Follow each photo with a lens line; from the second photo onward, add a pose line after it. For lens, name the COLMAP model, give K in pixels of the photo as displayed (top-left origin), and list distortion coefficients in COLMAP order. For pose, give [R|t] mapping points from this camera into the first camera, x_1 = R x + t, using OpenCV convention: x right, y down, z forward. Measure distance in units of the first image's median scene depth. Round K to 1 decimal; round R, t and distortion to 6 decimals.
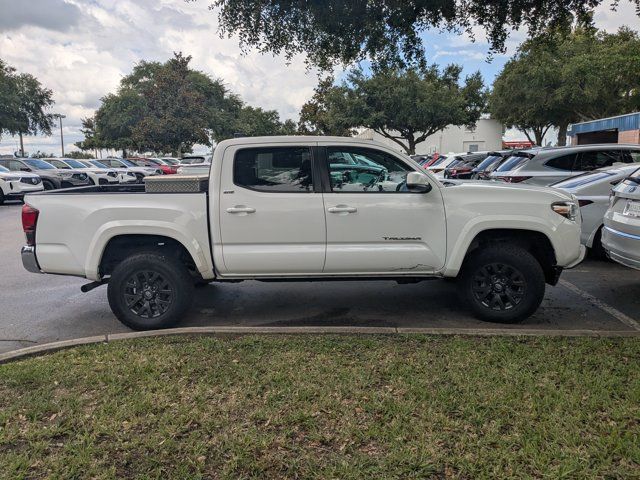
lens RADIAL K [[505.2, 0, 307.9], [0, 505.2, 238.8], [0, 0, 1]] dist [0.062883, -0.115122]
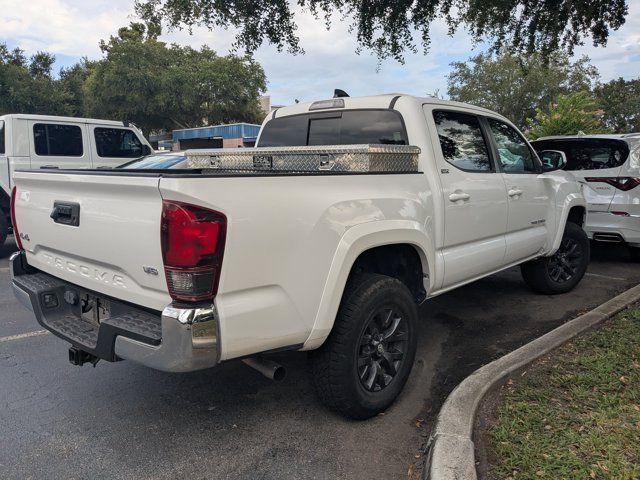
lens RADIAL K [[505.2, 0, 307.9], [0, 505.2, 238.8], [0, 0, 1]] dist [0.062883, -0.115122]
pose [[0.651274, -0.092062, 0.753237, -0.120896], [0.101334, 0.994275, 0.033905, -0.006638], [-0.752046, 0.054247, 0.656874, 0.105578]]
